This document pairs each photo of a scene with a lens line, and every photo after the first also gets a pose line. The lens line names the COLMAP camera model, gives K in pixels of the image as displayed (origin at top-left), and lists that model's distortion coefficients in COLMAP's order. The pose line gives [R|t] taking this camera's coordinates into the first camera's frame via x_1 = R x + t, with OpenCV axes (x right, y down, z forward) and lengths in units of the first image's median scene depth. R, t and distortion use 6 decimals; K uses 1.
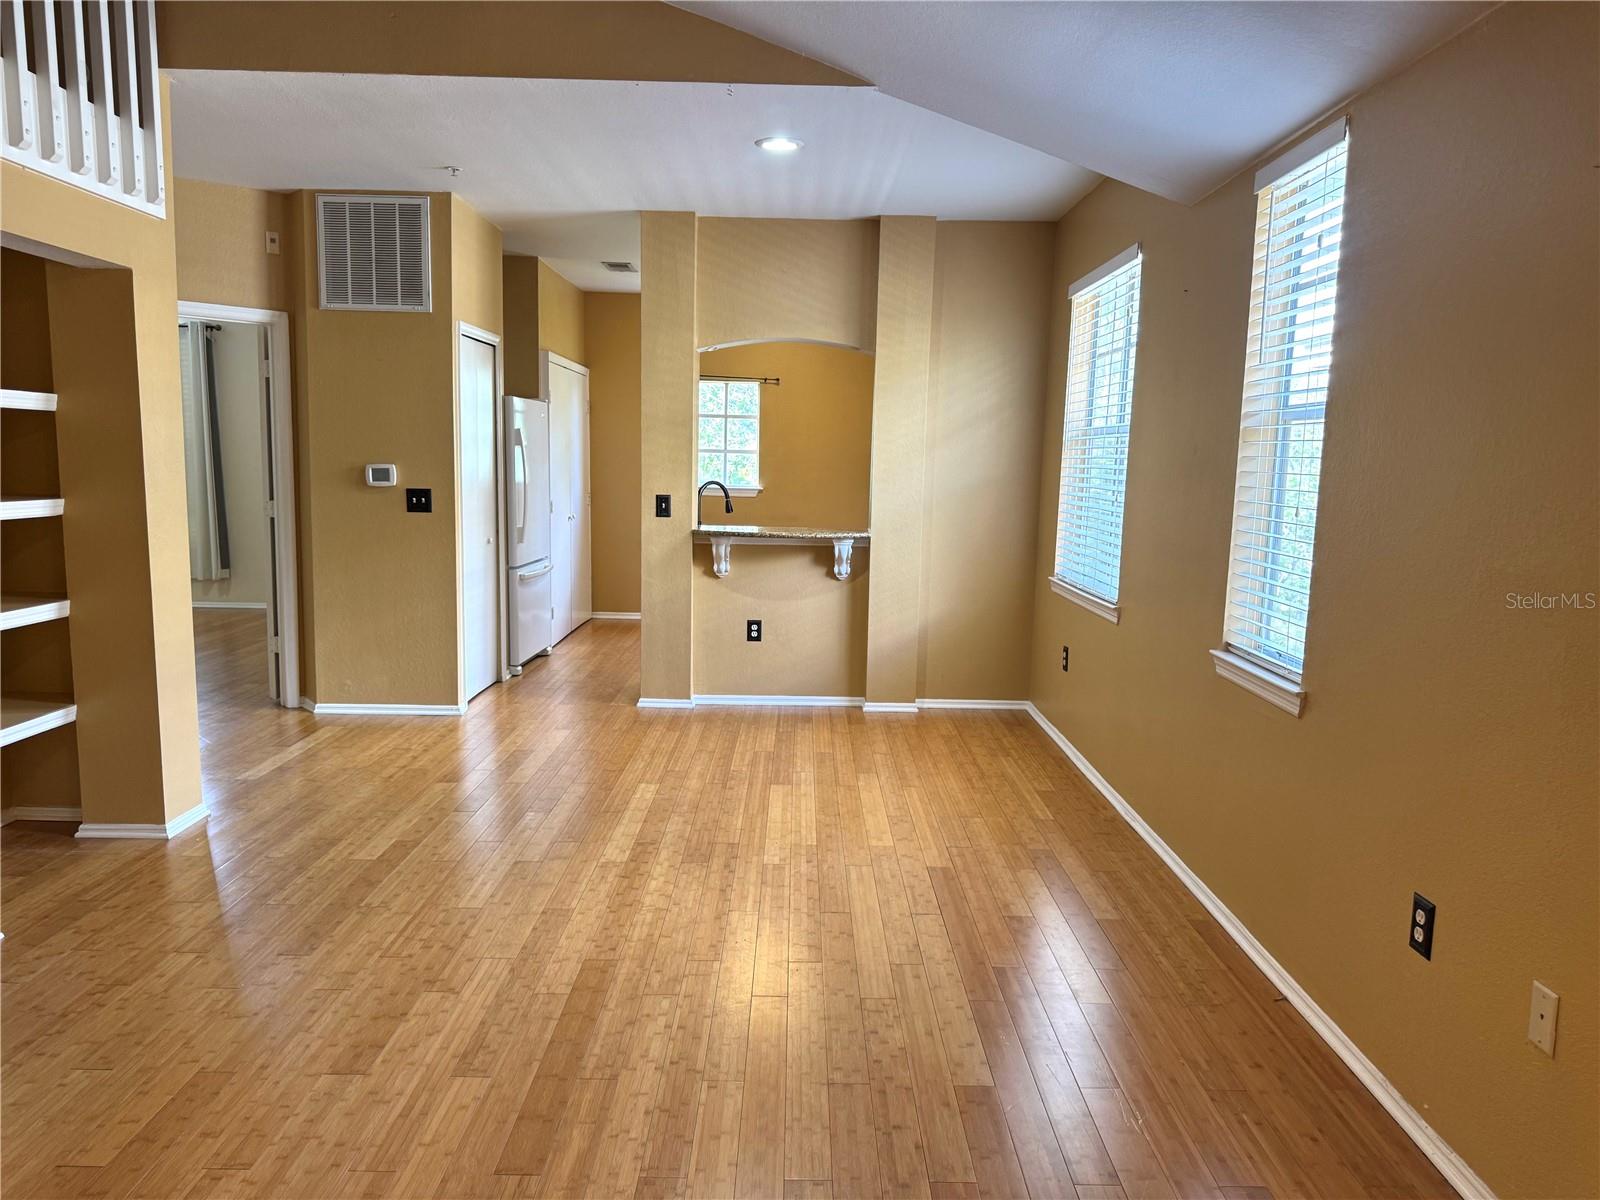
lens RADIAL K [[1123.8, 0, 834.7], [0, 1123.8, 611.3], [0, 0, 1]] dist [0.108756, -0.185930]
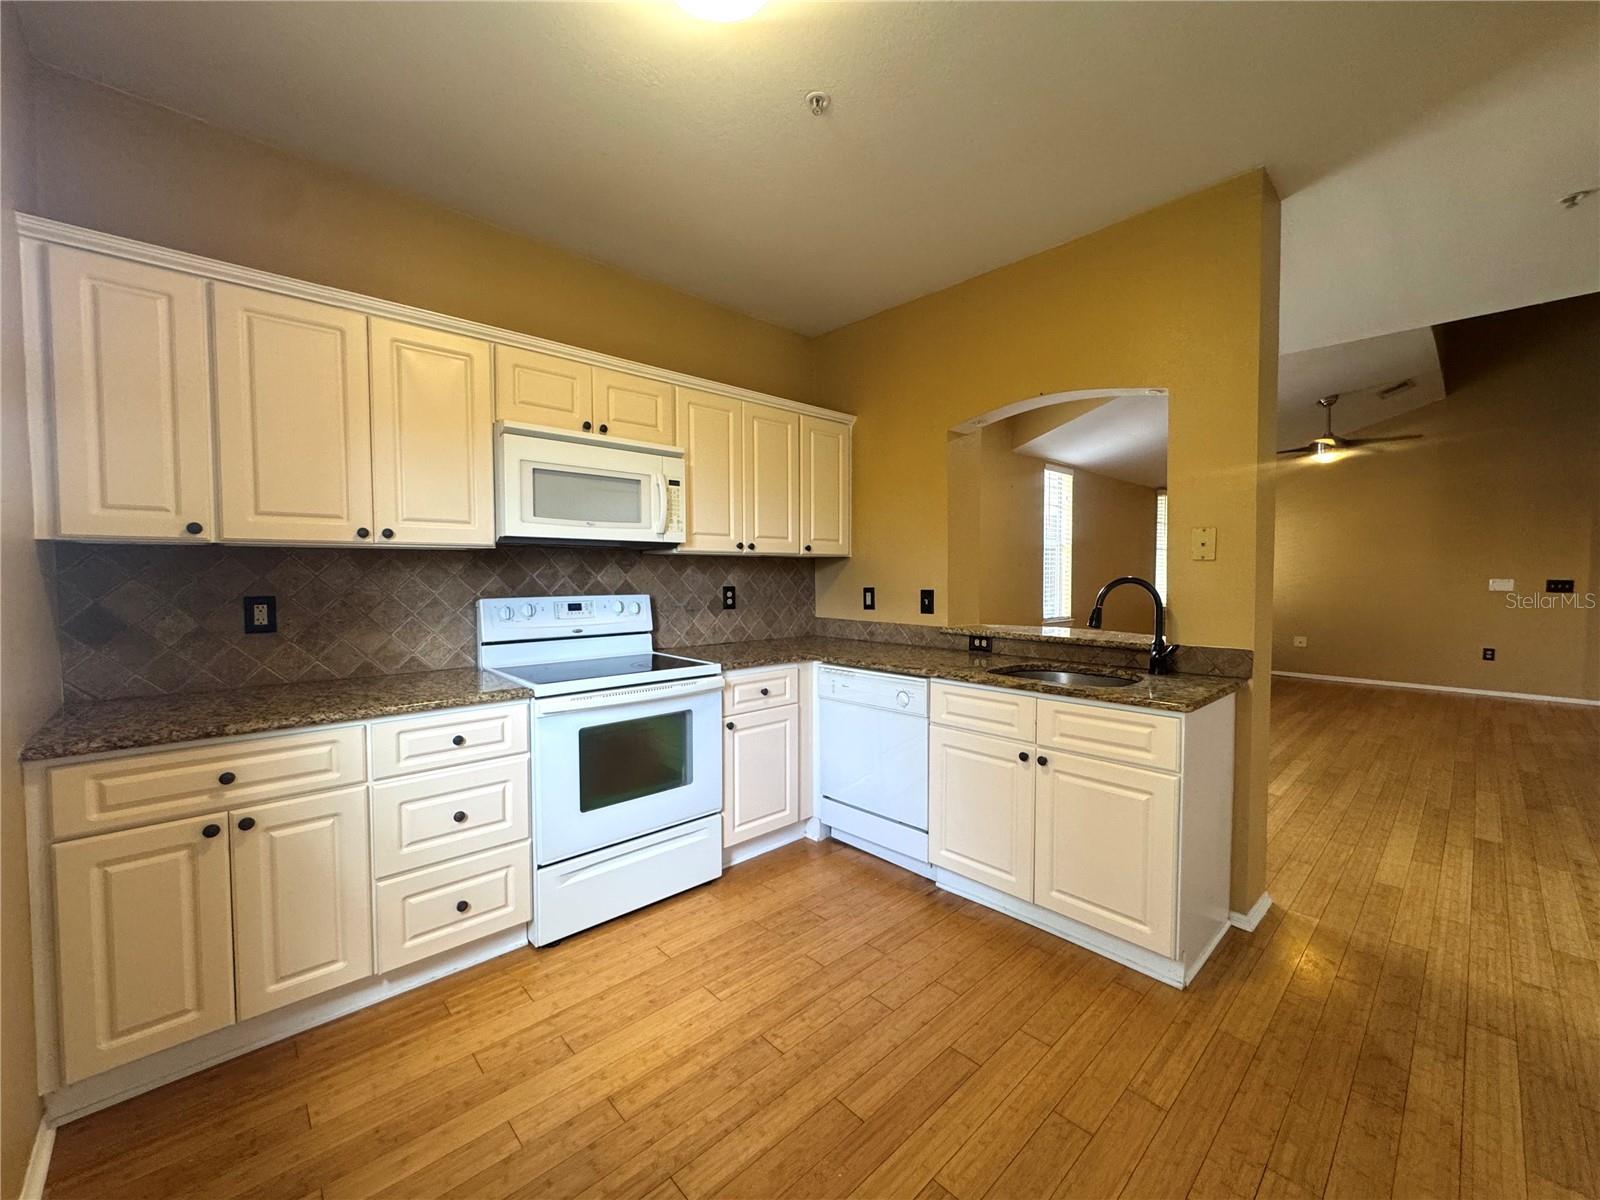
lens RADIAL K [[642.2, 0, 798.1], [0, 642.2, 595.5], [0, 0, 1]] dist [-0.000291, -0.000514]
pose [[-0.662099, -0.052657, 0.747564, -0.296939], [0.084385, 0.985946, 0.144186, -0.202385], [-0.744651, 0.158549, -0.648350, 1.598510]]
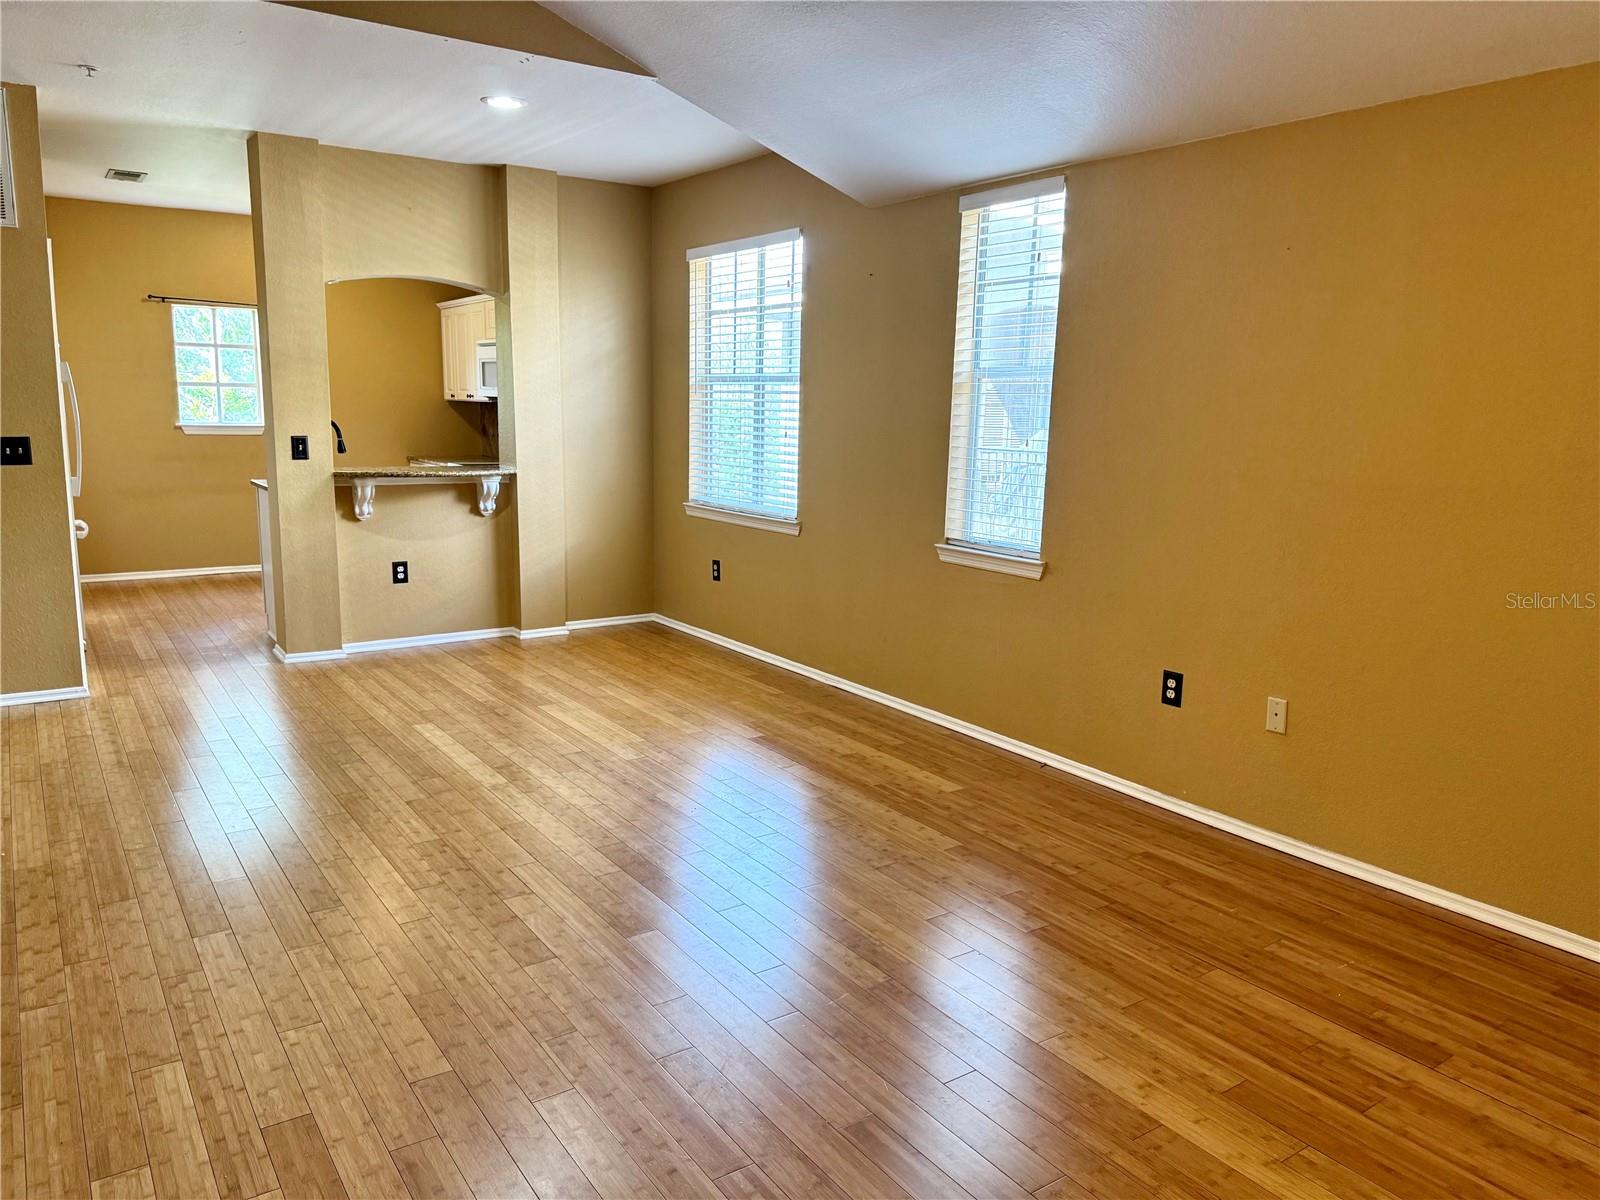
lens RADIAL K [[1110.3, 0, 838.8], [0, 1110.3, 601.1], [0, 0, 1]] dist [0.061390, -0.105044]
pose [[0.820071, -0.102984, 0.562919, -0.349311], [0.072779, 0.994455, 0.075906, -0.004862], [-0.567615, -0.021280, 0.823019, -0.030973]]
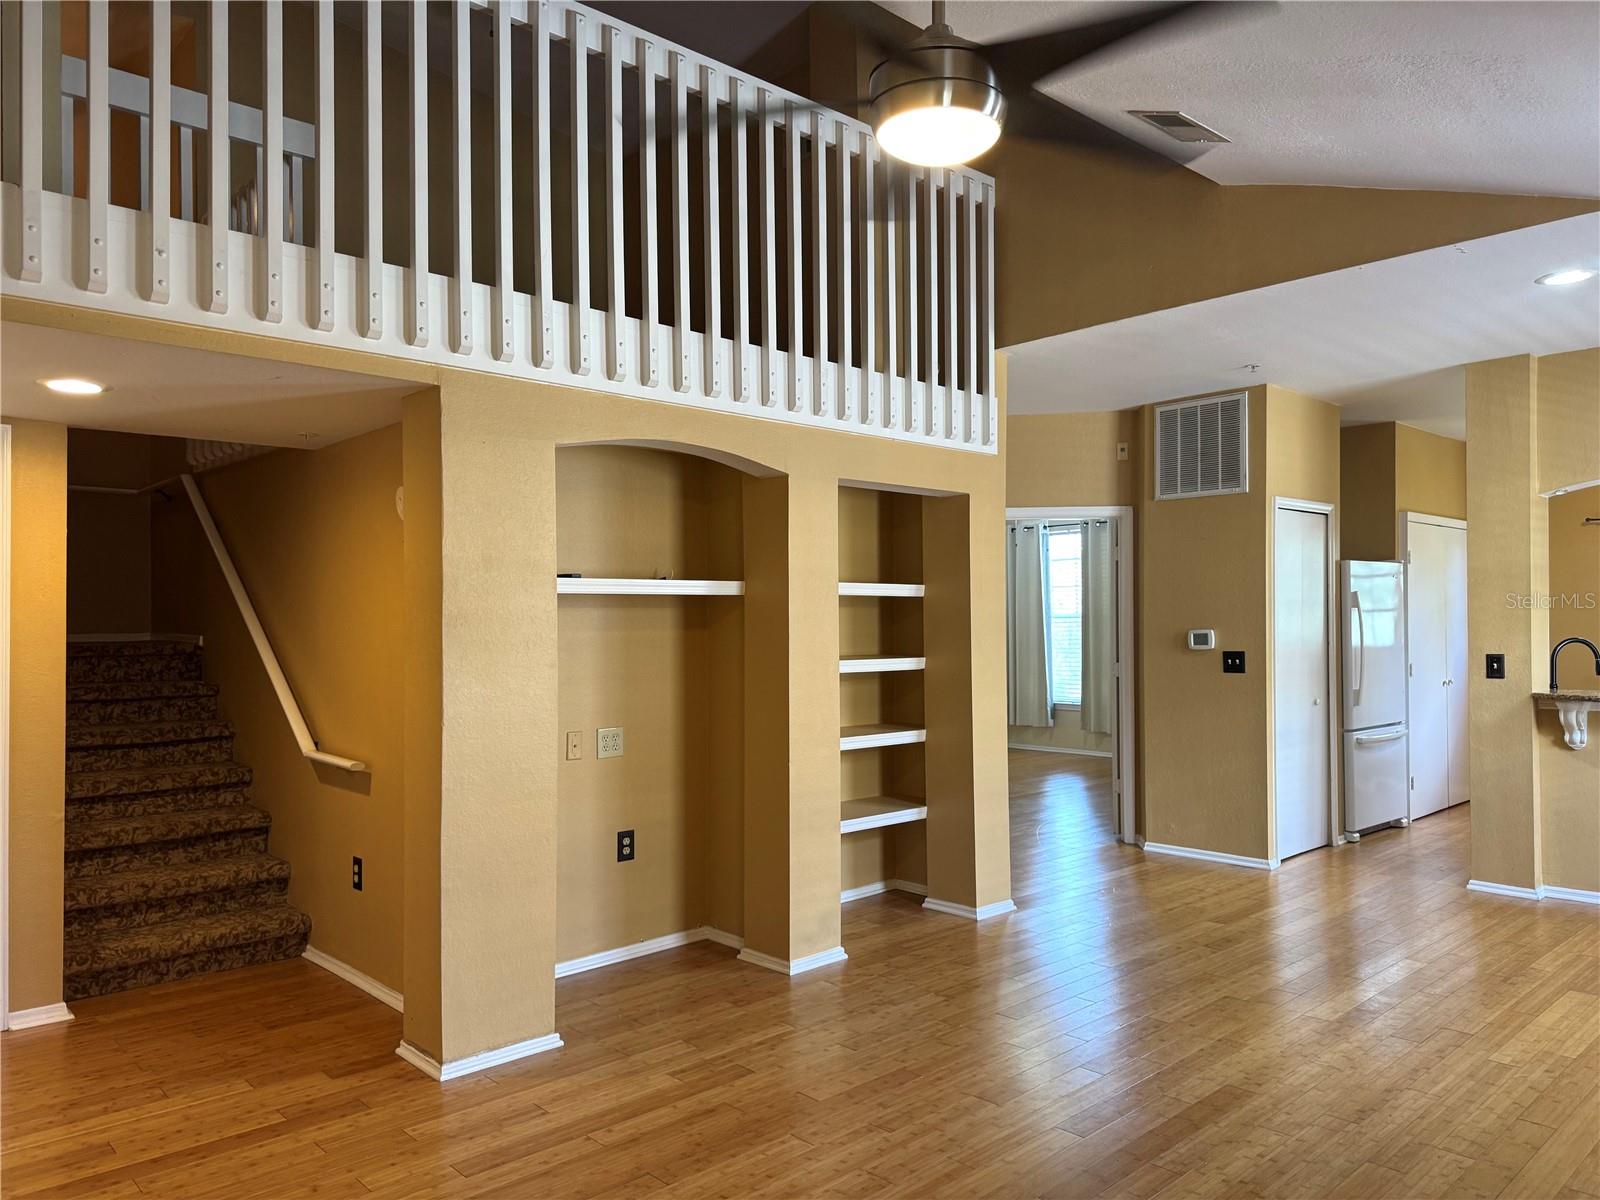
lens RADIAL K [[1142.3, 0, 795.8], [0, 1142.3, 604.2], [0, 0, 1]] dist [0.131932, -0.198936]
pose [[0.660004, -0.040985, -0.750143, 0.196133], [-0.075351, 0.989864, -0.120379, 0.012999], [0.747474, 0.135975, 0.650226, -0.040390]]
